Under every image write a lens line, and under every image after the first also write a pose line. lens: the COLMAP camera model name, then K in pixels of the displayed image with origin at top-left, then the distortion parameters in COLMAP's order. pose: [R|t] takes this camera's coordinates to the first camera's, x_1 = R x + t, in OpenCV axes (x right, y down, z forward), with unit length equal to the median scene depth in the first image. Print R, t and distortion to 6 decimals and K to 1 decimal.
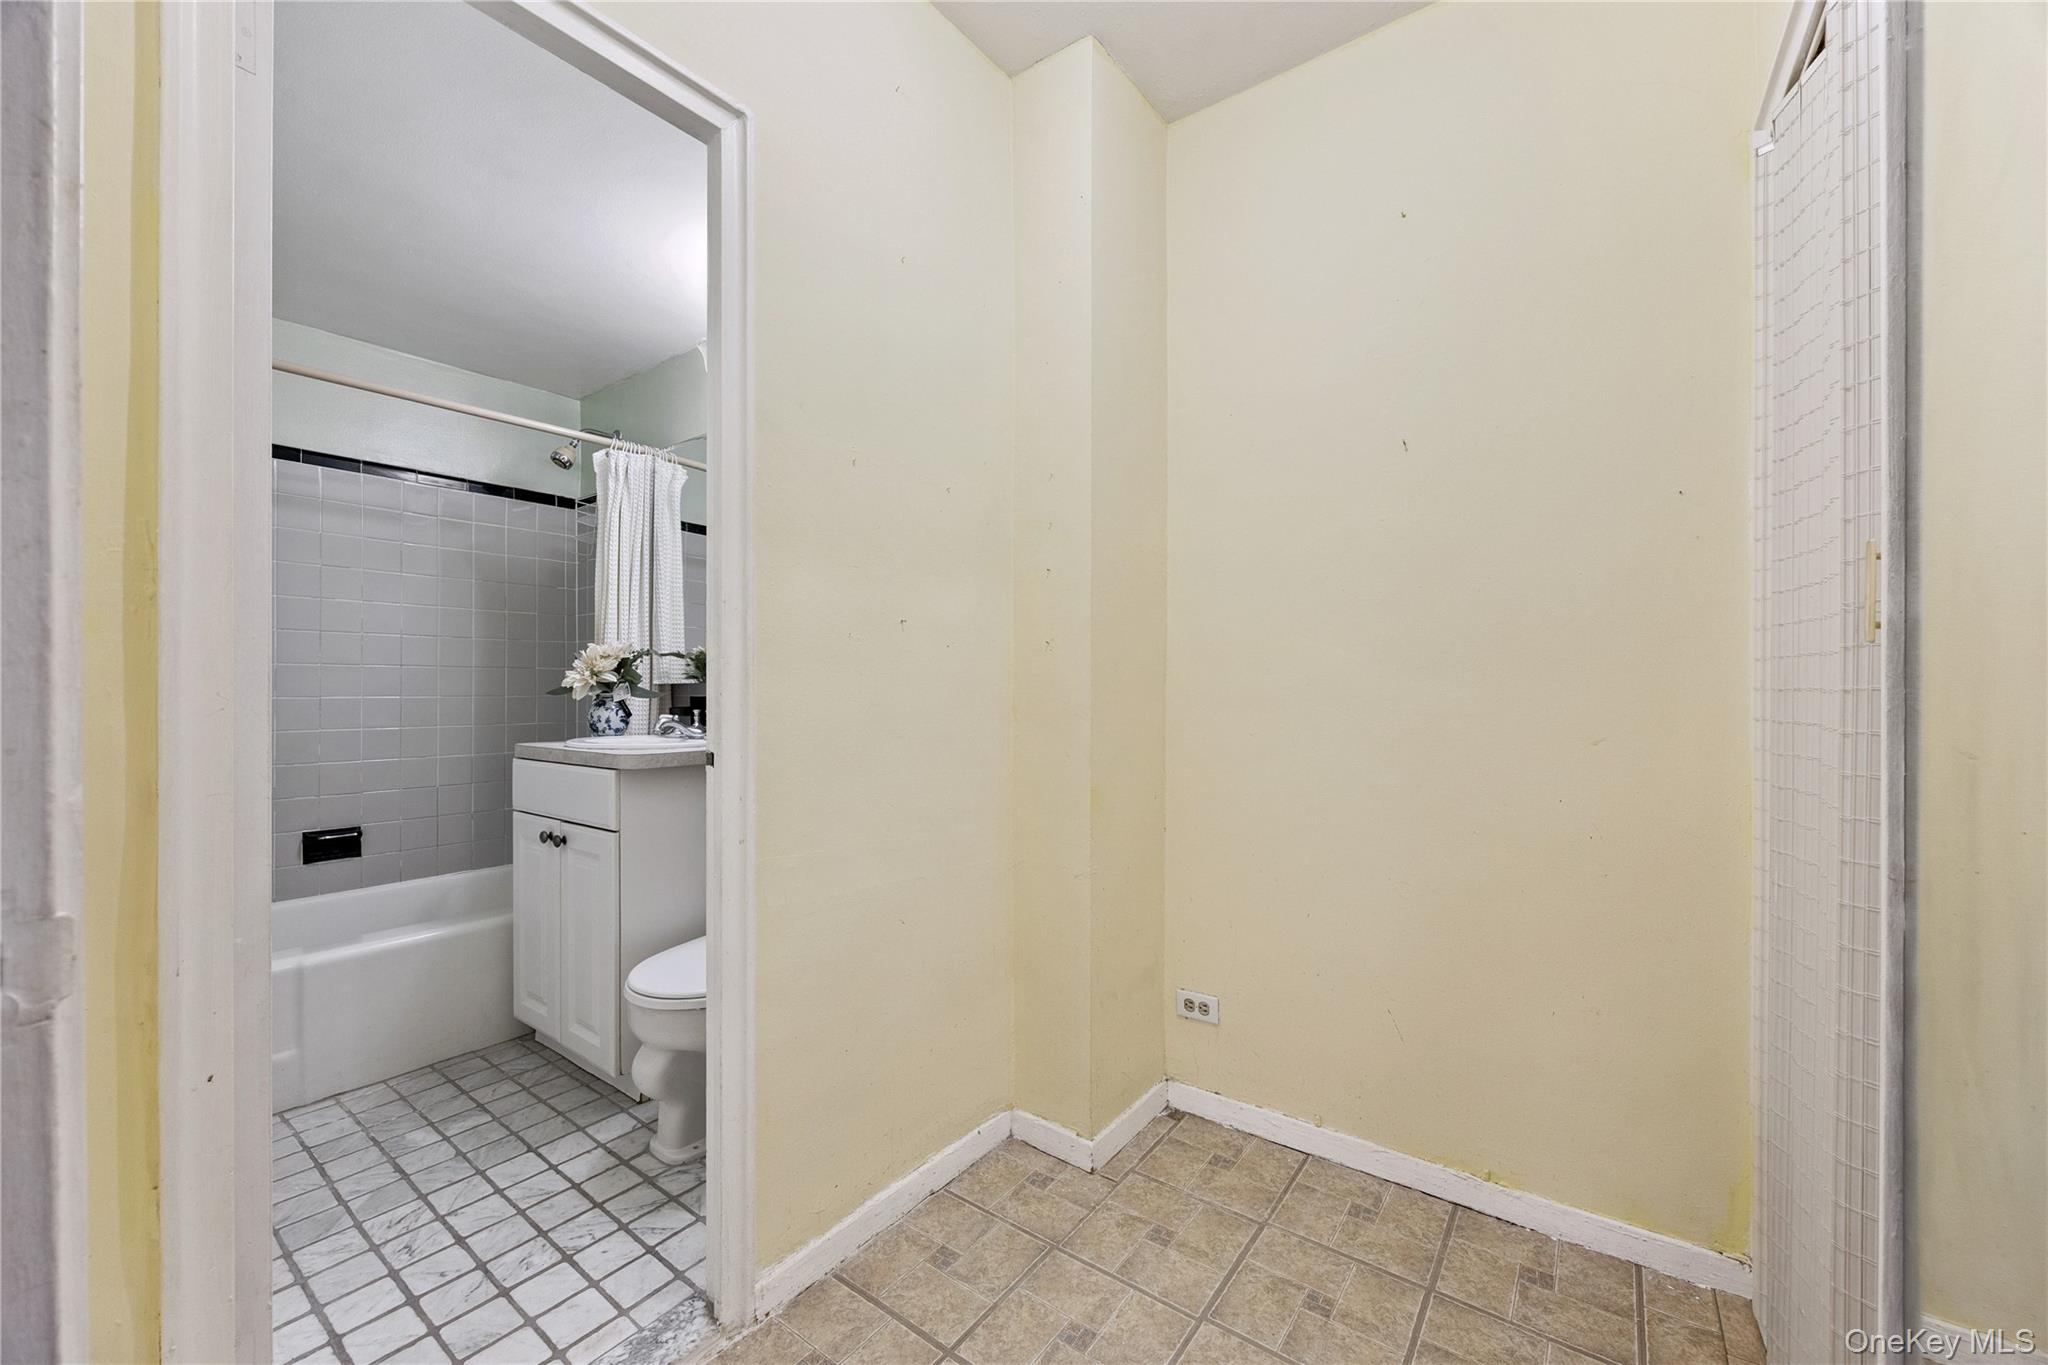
lens RADIAL K [[771.7, 0, 1043.8], [0, 771.7, 687.5], [0, 0, 1]] dist [-0.002125, 0.000131]
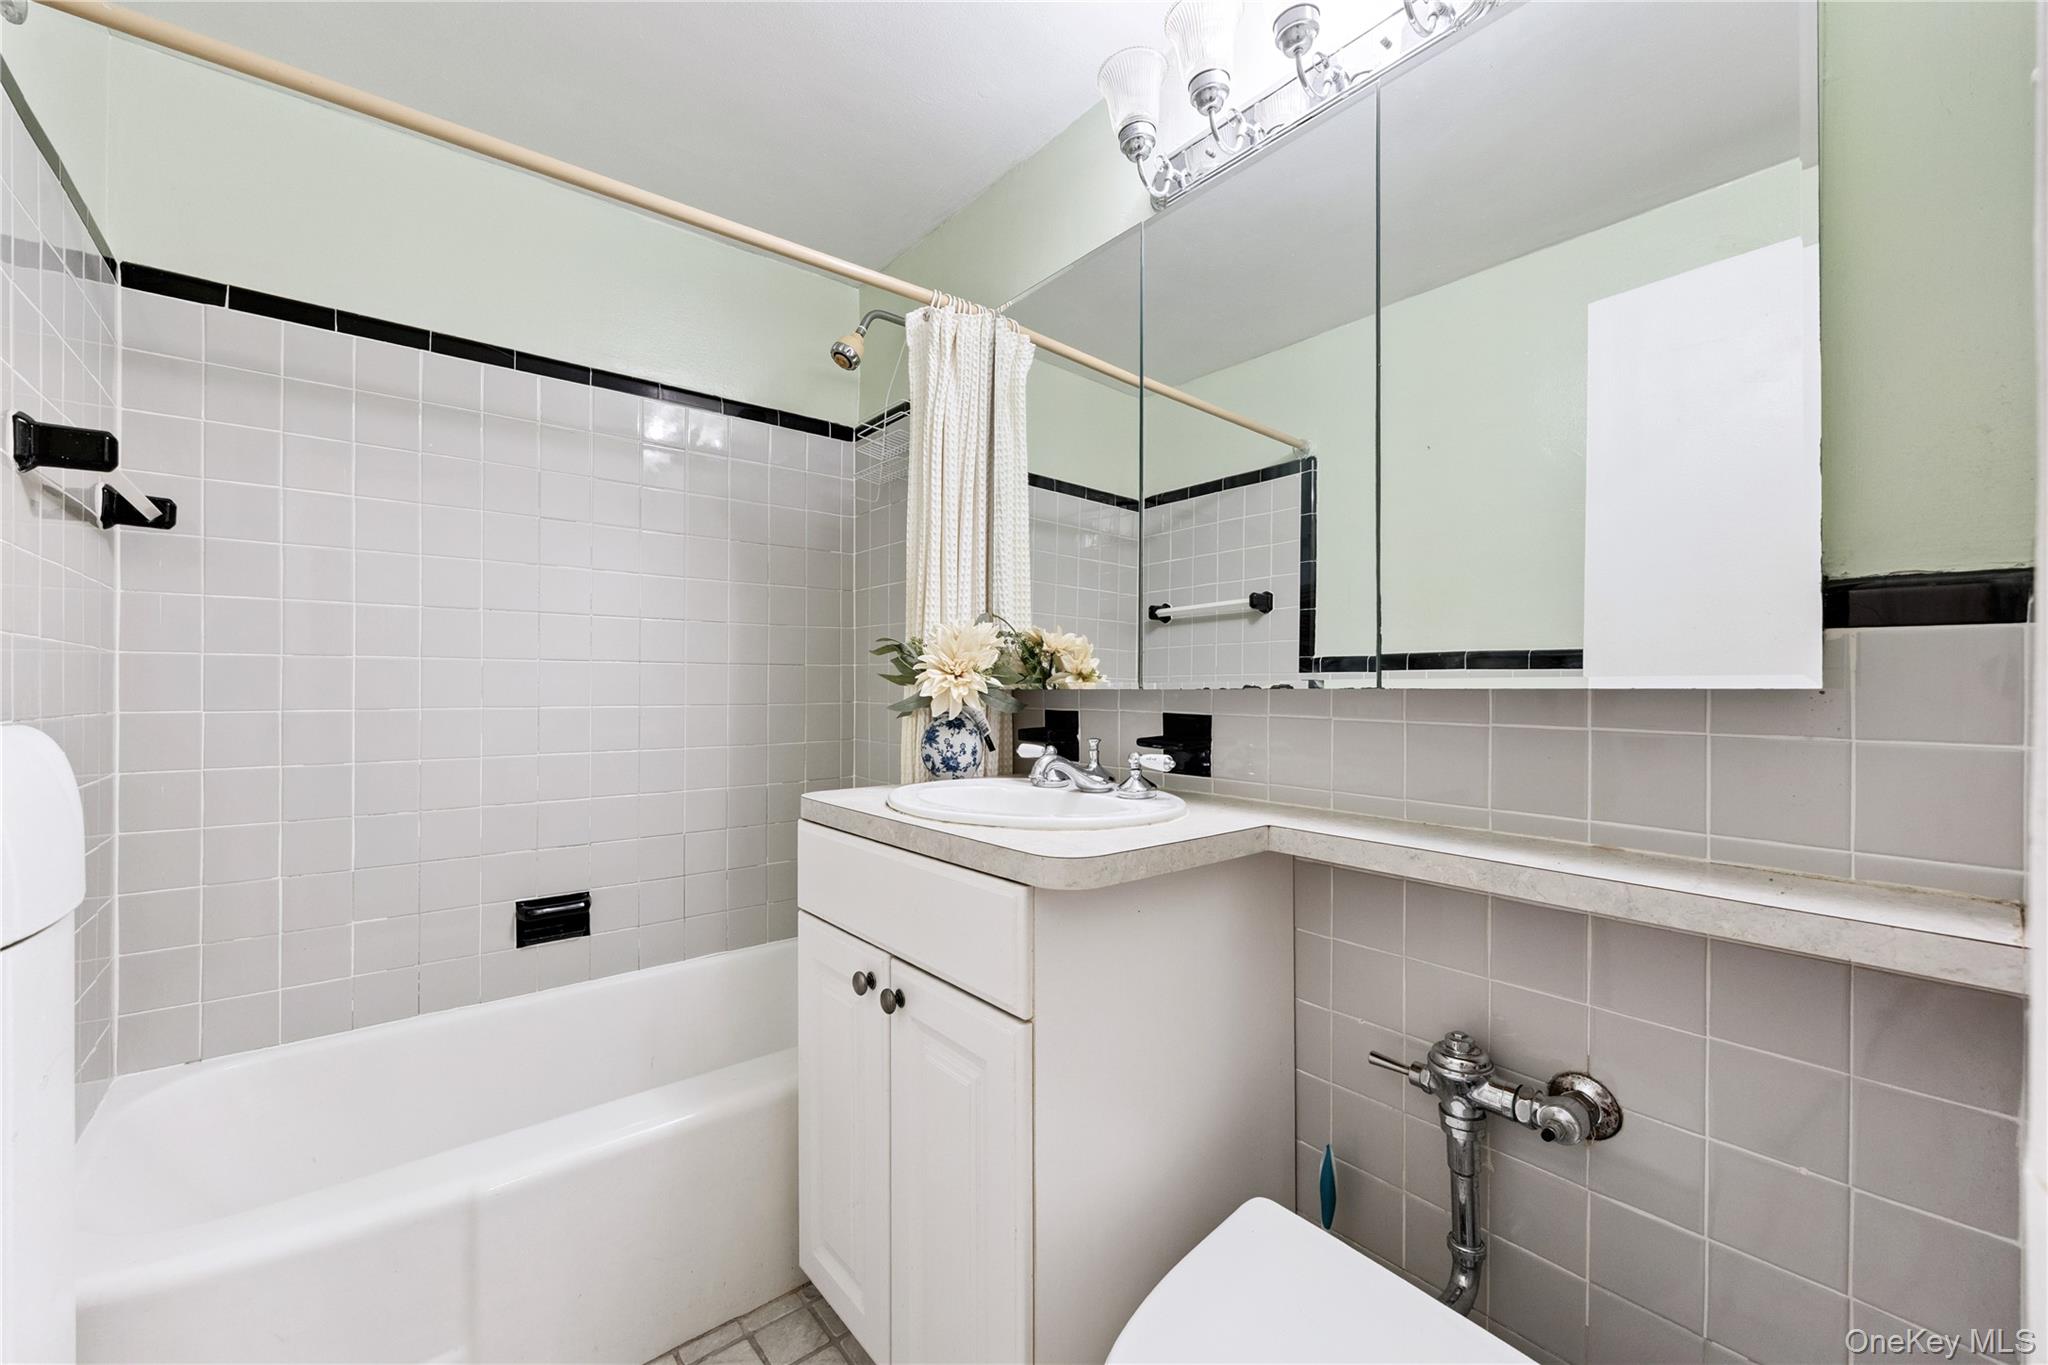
lens RADIAL K [[796.7, 0, 1056.8], [0, 796.7, 679.8], [0, 0, 1]] dist [0.000027, 0.000043]
pose [[0.973857, 0.000643, -0.227162, -0.291939], [-0.000975, 0.999999, -0.001350, -0.010174], [0.227161, 0.001537, 0.973856, 0.369616]]
